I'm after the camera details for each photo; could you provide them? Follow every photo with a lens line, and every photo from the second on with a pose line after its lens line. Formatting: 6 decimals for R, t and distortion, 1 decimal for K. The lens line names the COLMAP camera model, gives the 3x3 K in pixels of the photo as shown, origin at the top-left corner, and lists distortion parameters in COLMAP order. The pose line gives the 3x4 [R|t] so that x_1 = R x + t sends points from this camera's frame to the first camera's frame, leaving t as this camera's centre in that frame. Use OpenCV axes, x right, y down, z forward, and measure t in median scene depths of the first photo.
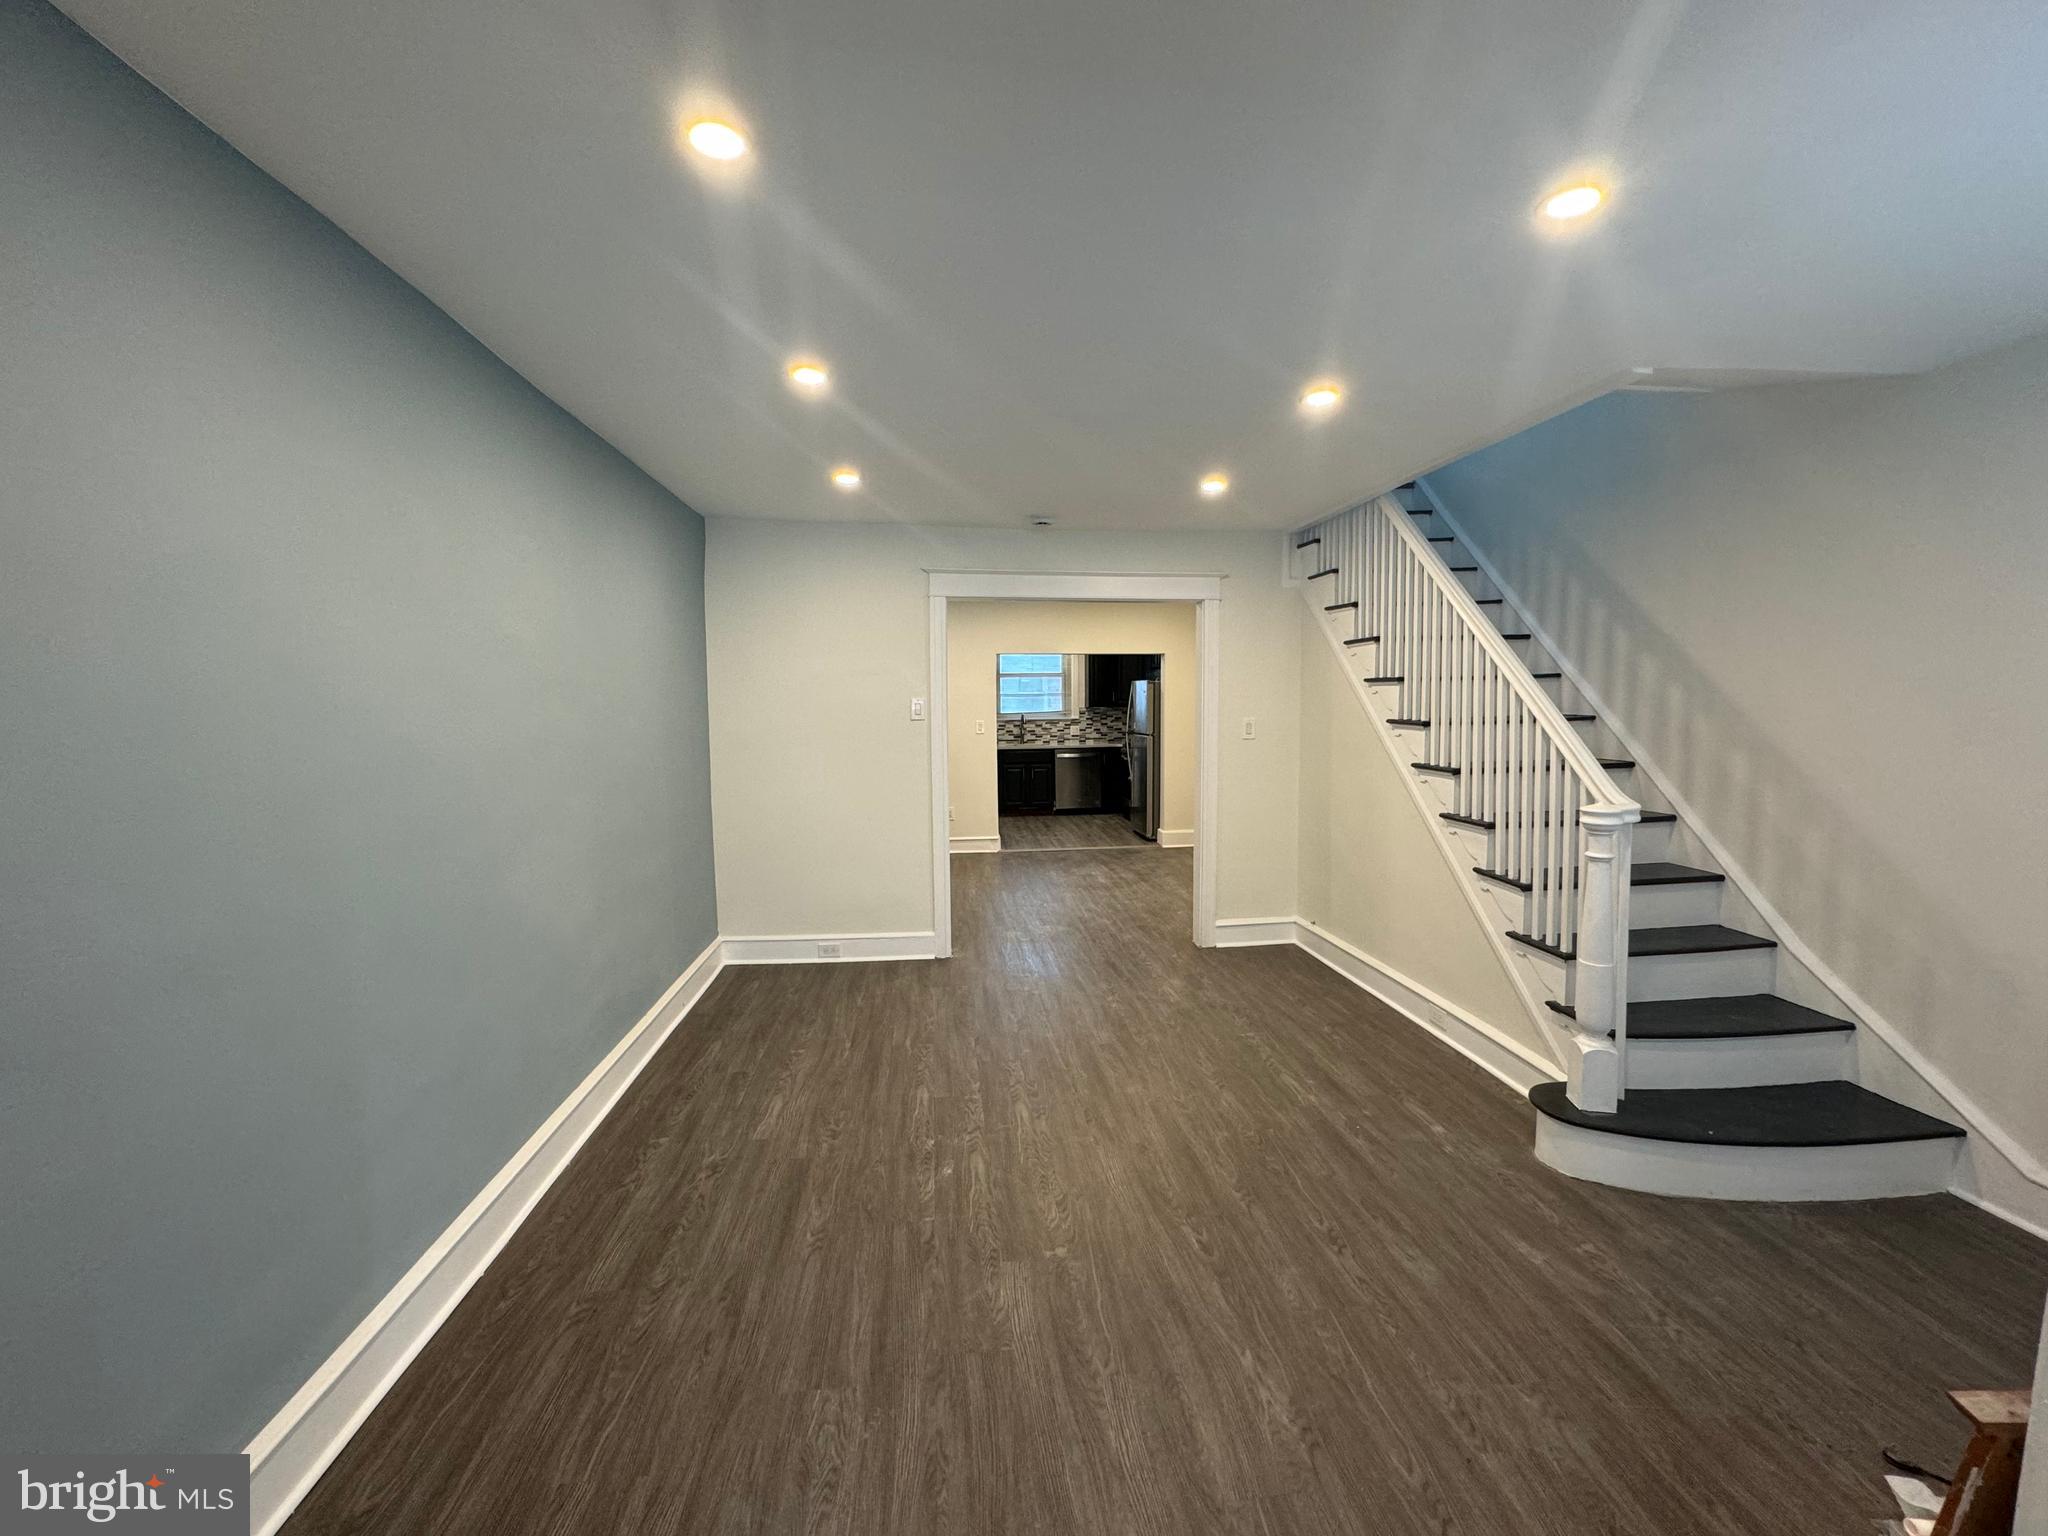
lens RADIAL K [[814.1, 0, 1017.7], [0, 814.1, 771.9], [0, 0, 1]] dist [0.002746, 0.000073]
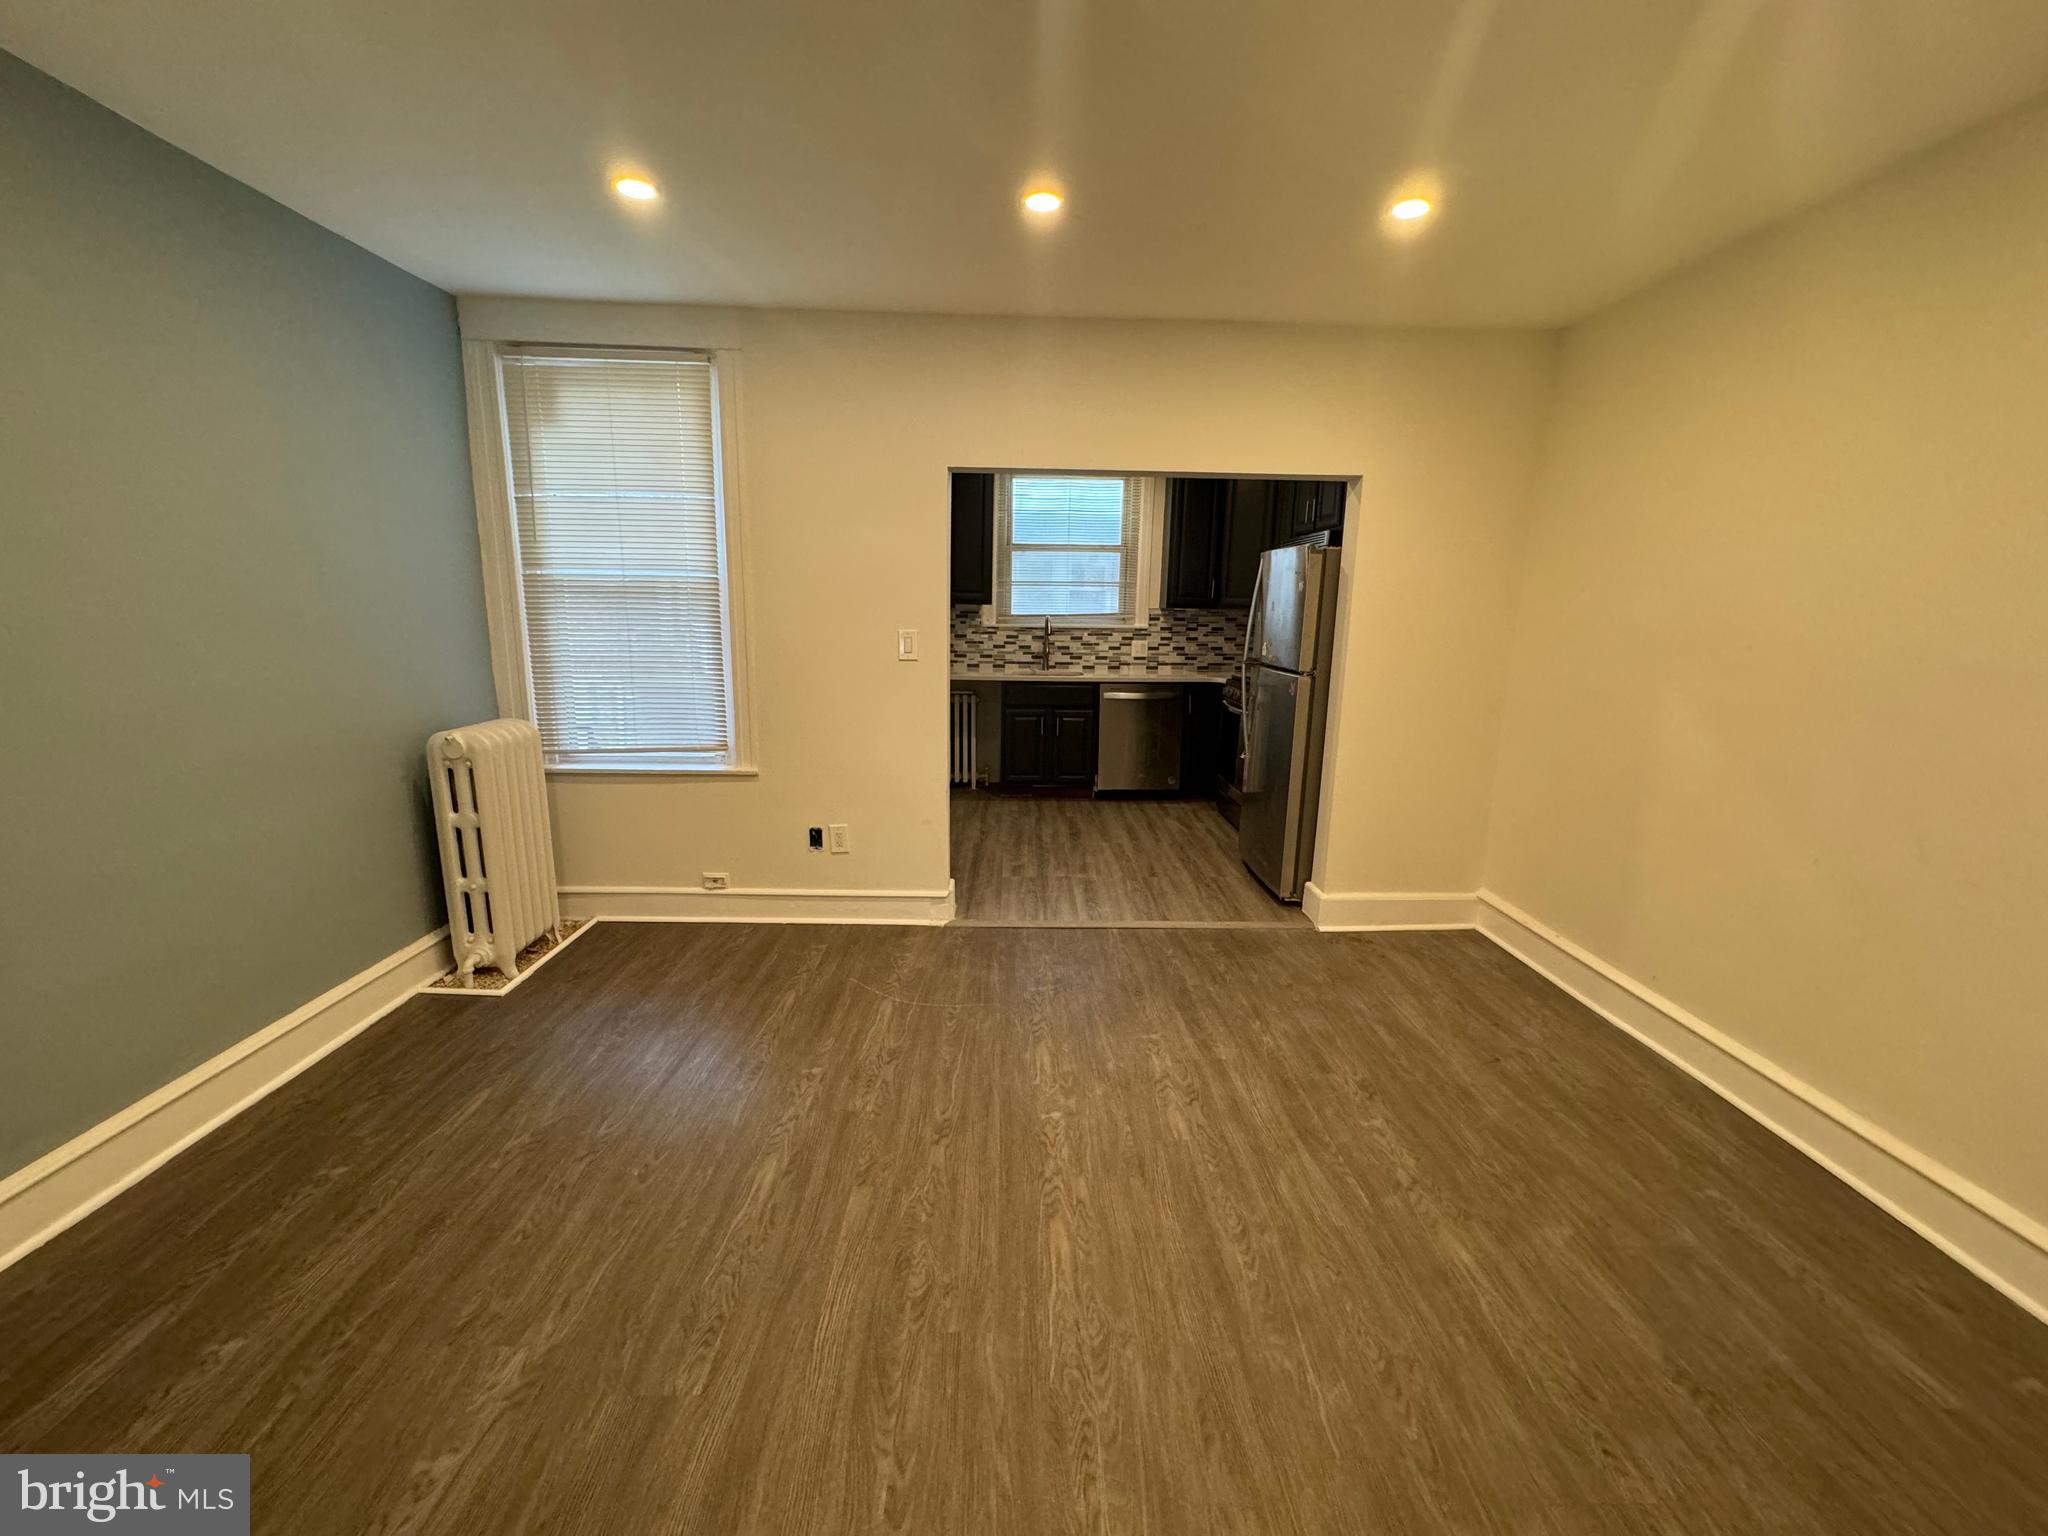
lens RADIAL K [[814.1, 0, 1034.1], [0, 814.1, 755.1], [0, 0, 1]] dist [0.002746, 0.000073]
pose [[0.996498, 0.037830, -0.074564, 0.042739], [-0.030096, 0.994304, 0.102245, -0.033611], [0.078008, -0.099643, 0.991961, 0.431013]]
